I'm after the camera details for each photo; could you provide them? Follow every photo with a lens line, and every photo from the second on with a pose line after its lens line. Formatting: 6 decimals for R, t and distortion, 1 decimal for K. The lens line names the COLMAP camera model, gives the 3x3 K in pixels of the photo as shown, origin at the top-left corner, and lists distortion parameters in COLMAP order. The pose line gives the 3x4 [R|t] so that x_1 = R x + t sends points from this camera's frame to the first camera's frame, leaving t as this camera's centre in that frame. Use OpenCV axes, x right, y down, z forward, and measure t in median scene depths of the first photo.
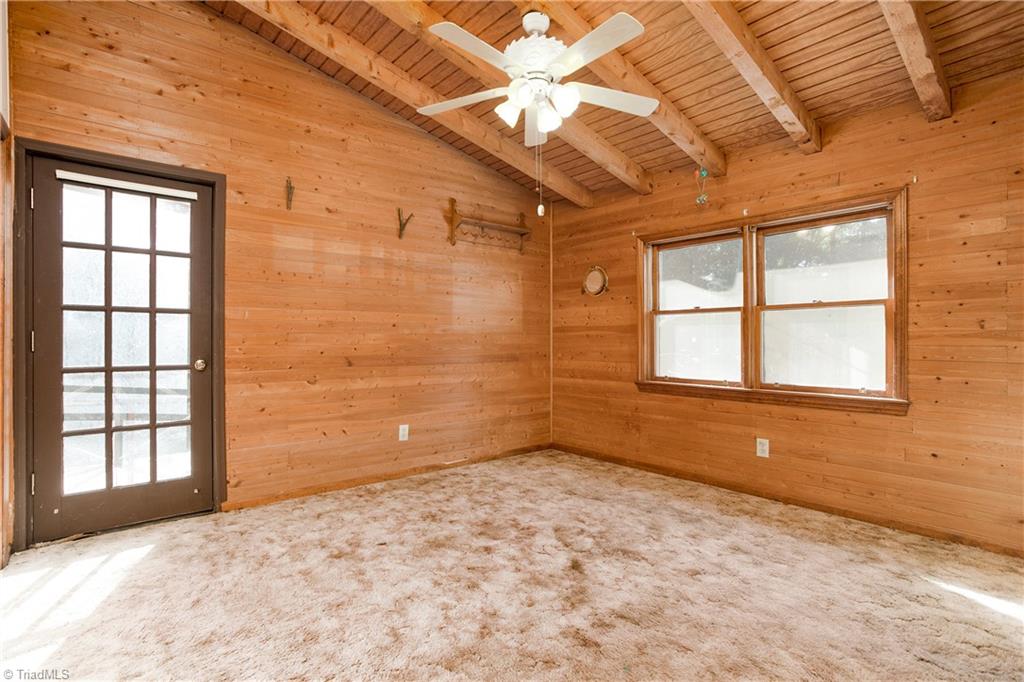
lens RADIAL K [[500.7, 0, 508.8], [0, 500.7, 339.3], [0, 0, 1]] dist [-0.020628, 0.003255]
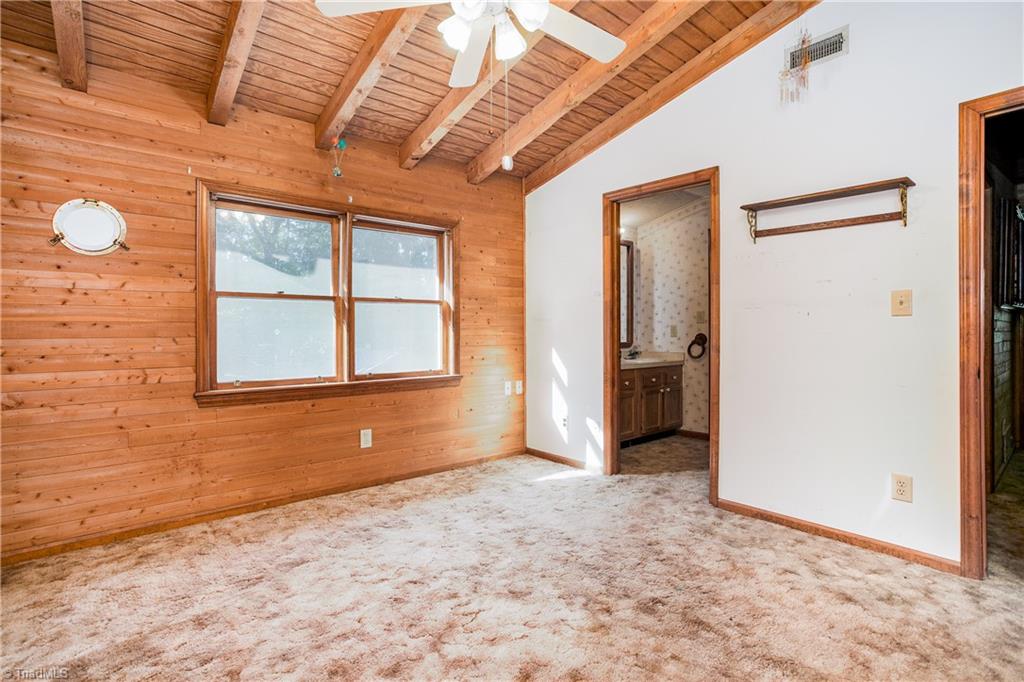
lens RADIAL K [[500.7, 0, 508.9], [0, 500.7, 335.2], [0, 0, 1]] dist [-0.020628, 0.003255]
pose [[-0.010120, -0.003486, 0.999943, -0.502113], [0.004156, 0.999985, 0.003528, 0.006448], [-0.999940, 0.004191, -0.010105, 0.715979]]
